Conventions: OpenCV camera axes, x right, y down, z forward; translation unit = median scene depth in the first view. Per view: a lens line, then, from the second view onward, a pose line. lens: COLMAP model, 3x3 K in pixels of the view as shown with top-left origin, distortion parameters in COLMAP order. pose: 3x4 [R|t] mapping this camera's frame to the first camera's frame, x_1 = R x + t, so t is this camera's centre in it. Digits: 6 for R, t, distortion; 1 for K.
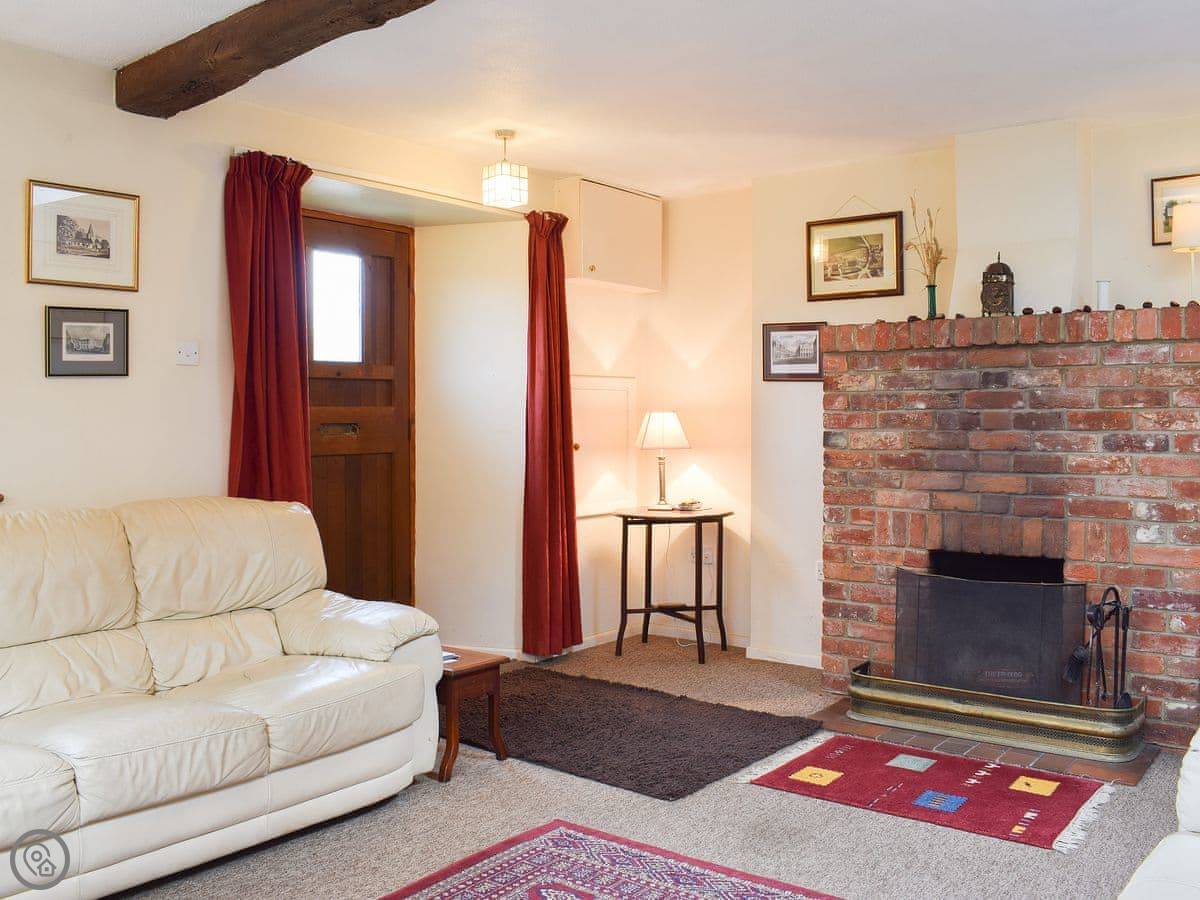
lens RADIAL K [[1077.3, 0, 607.3], [0, 1077.3, 446.5], [0, 0, 1]] dist [-0.034400, -0.068332]
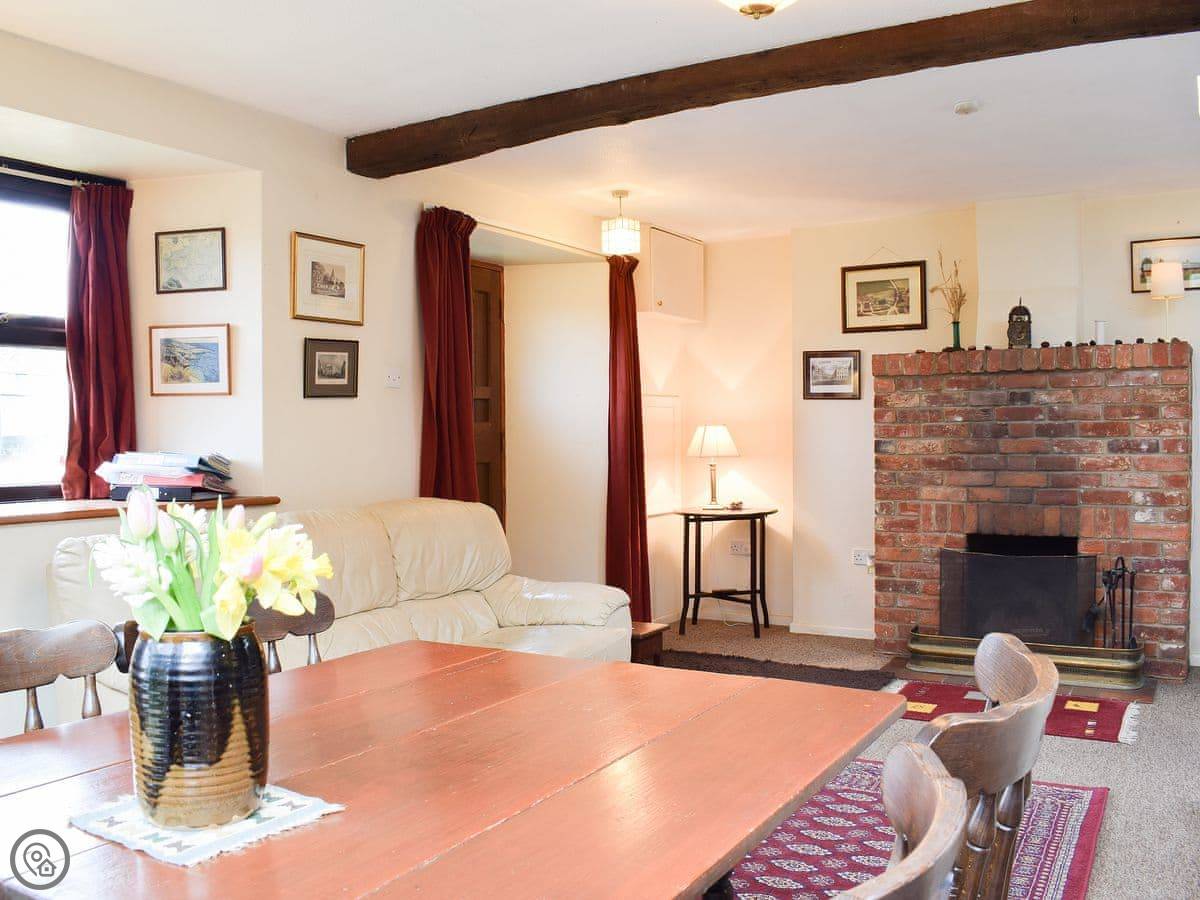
lens RADIAL K [[1077.3, 0, 603.6], [0, 1077.3, 451.4], [0, 0, 1]] dist [-0.034400, -0.068332]
pose [[0.991150, -0.009839, 0.132384, -0.293230], [0.011197, 0.999892, -0.009518, 0.007532], [-0.132276, 0.010916, 0.991153, -0.190329]]
